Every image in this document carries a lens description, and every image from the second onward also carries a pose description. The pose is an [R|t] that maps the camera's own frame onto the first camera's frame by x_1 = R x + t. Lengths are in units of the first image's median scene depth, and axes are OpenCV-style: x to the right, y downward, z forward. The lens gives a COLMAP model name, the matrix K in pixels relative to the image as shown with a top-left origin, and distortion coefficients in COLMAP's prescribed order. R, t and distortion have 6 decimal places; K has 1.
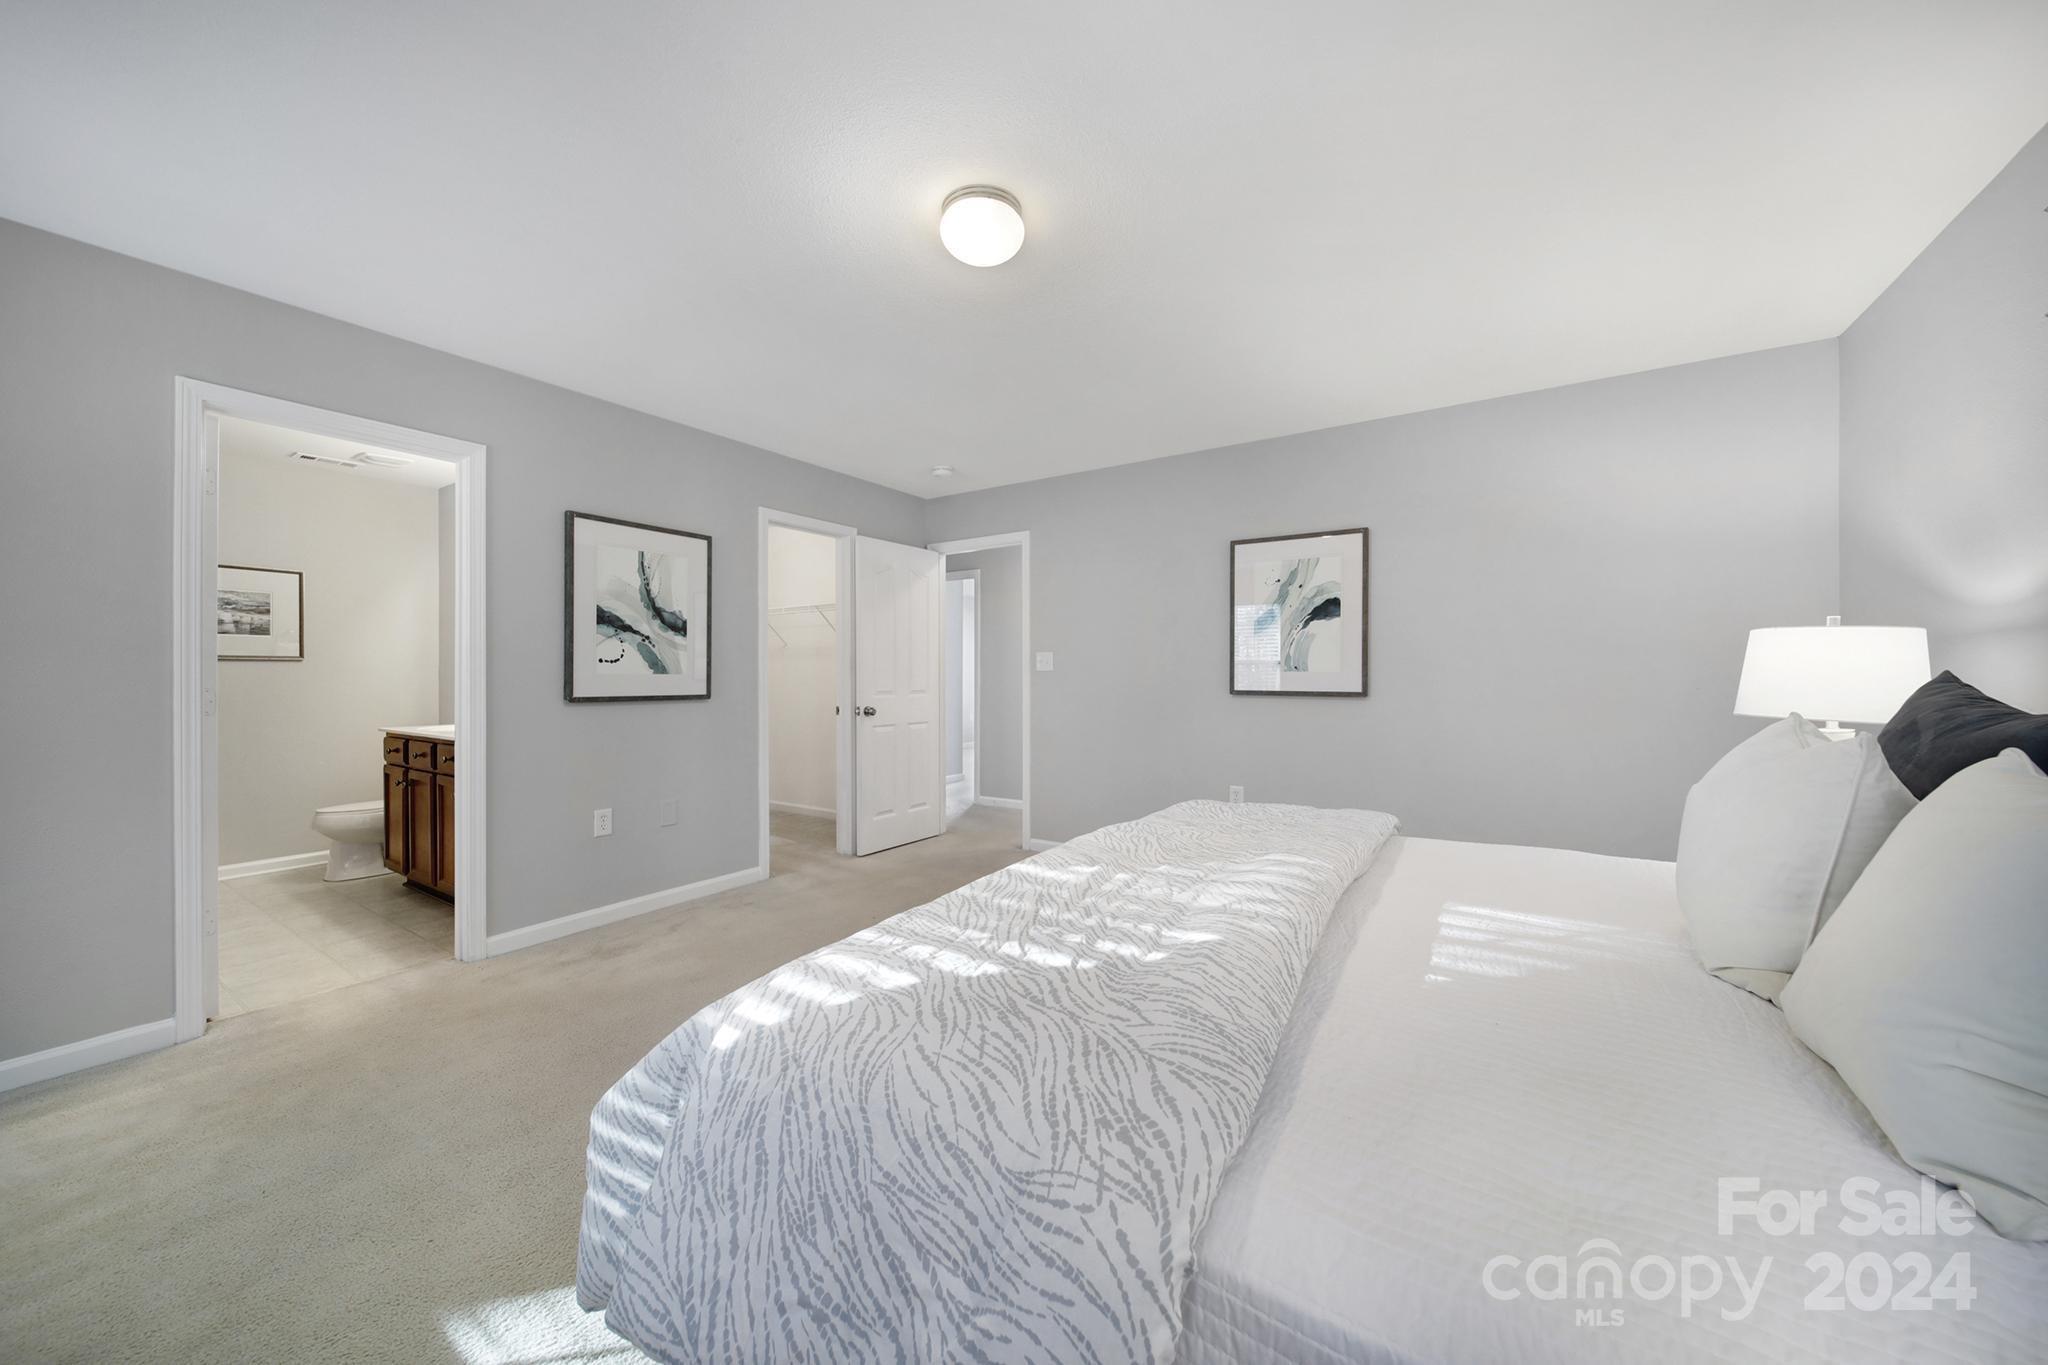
lens RADIAL K [[719.9, 0, 1025.3], [0, 719.9, 677.6], [0, 0, 1]] dist [-0.000060, -0.002187]
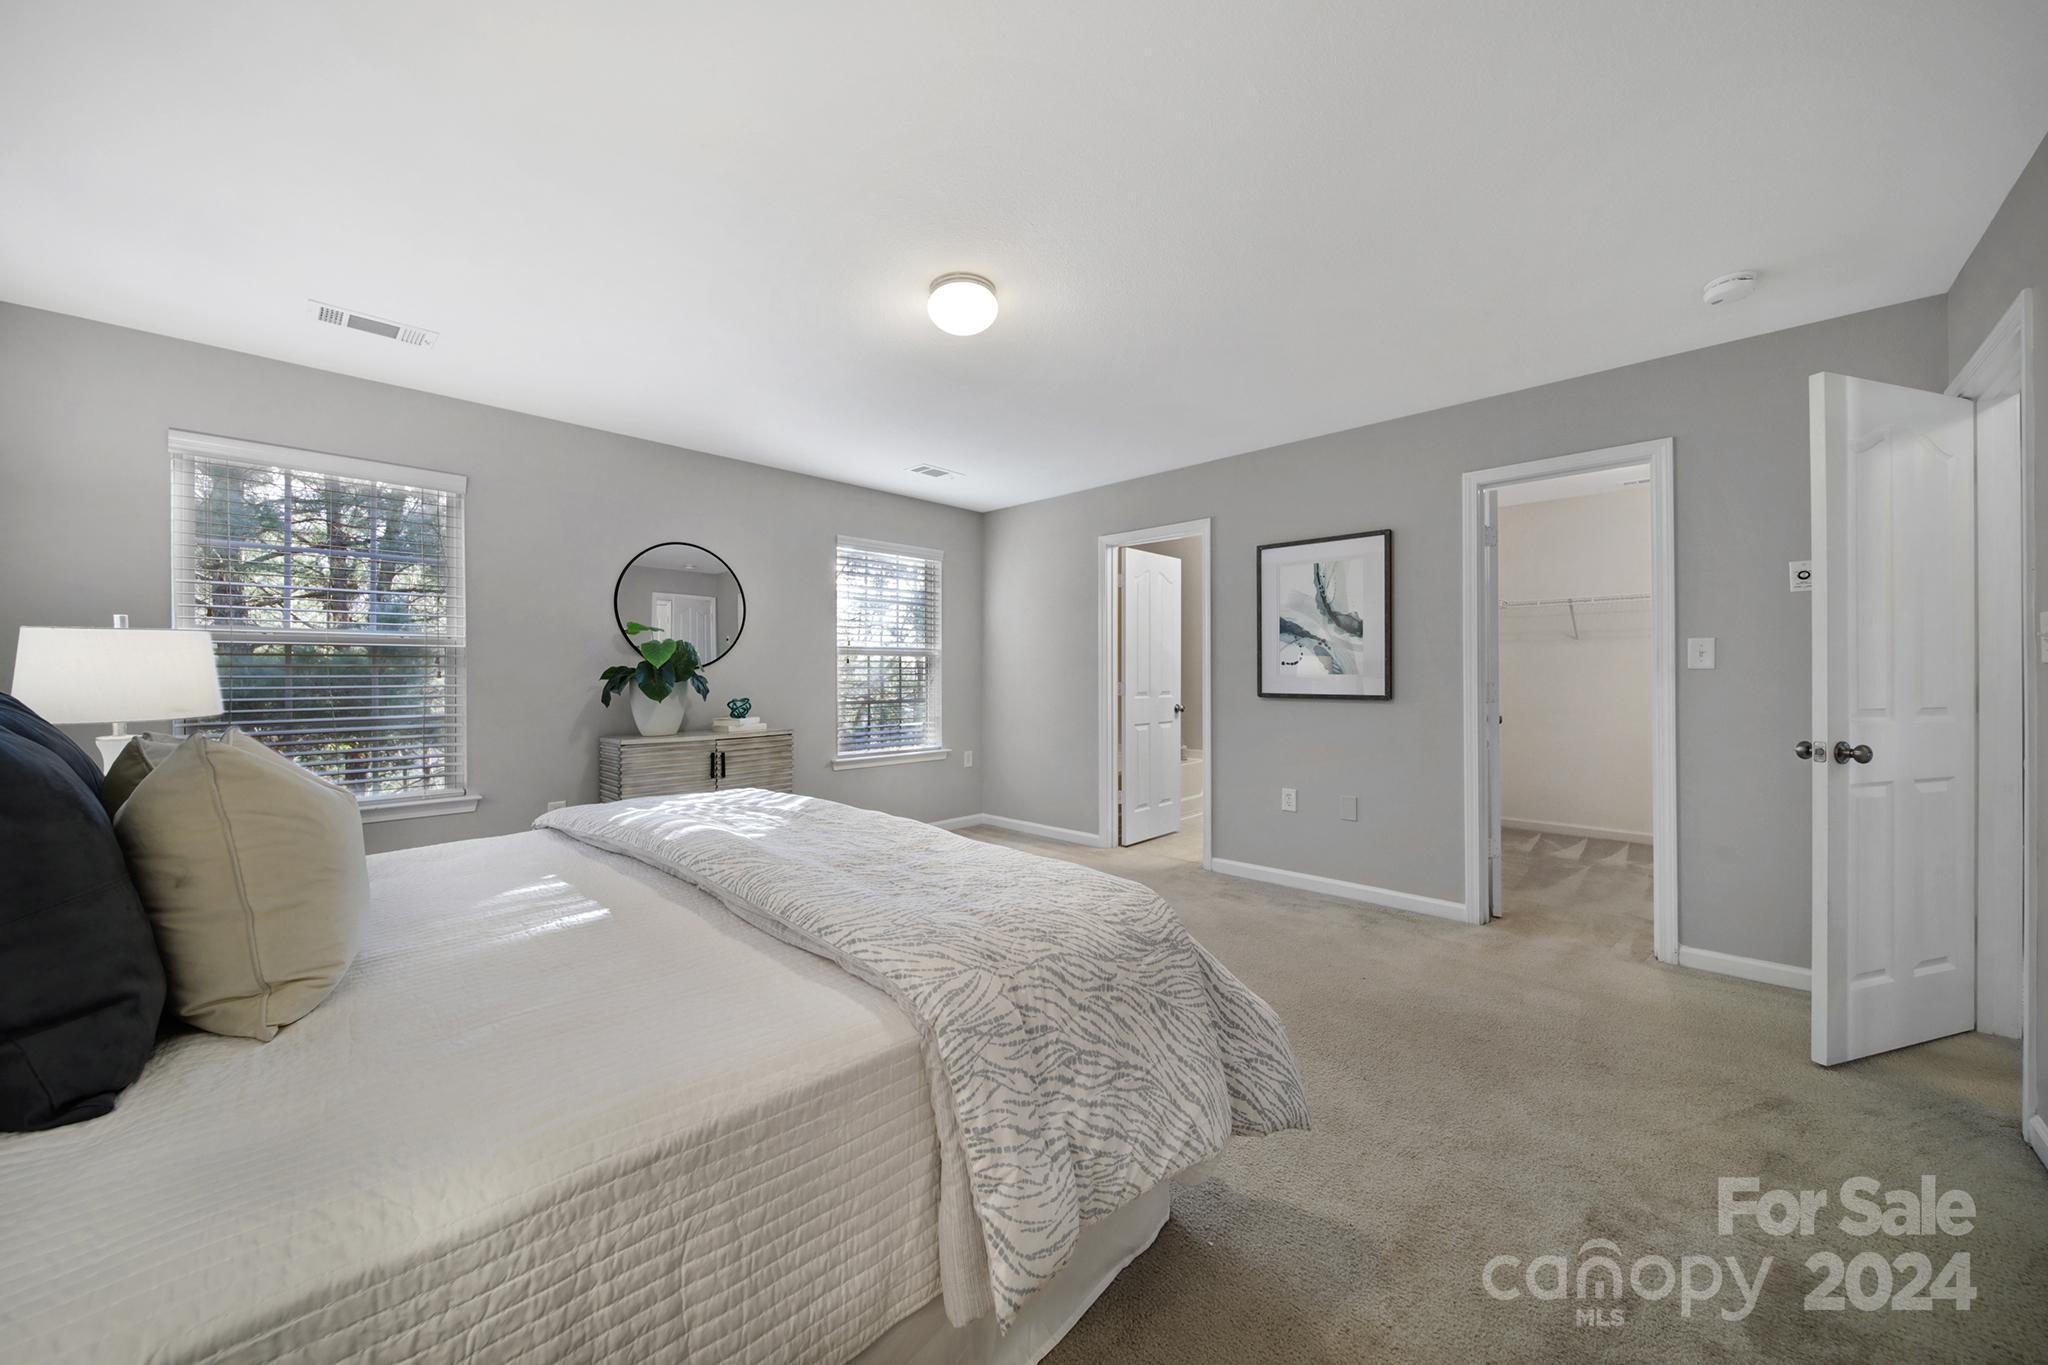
lens RADIAL K [[719.9, 0, 1028.0], [0, 719.9, 676.6], [0, 0, 1]] dist [-0.000060, -0.002187]
pose [[-0.164235, 0.004023, -0.986413, 0.620533], [-0.002593, 0.999986, 0.004510, -0.005221], [0.986418, 0.003298, -0.164222, 0.734397]]
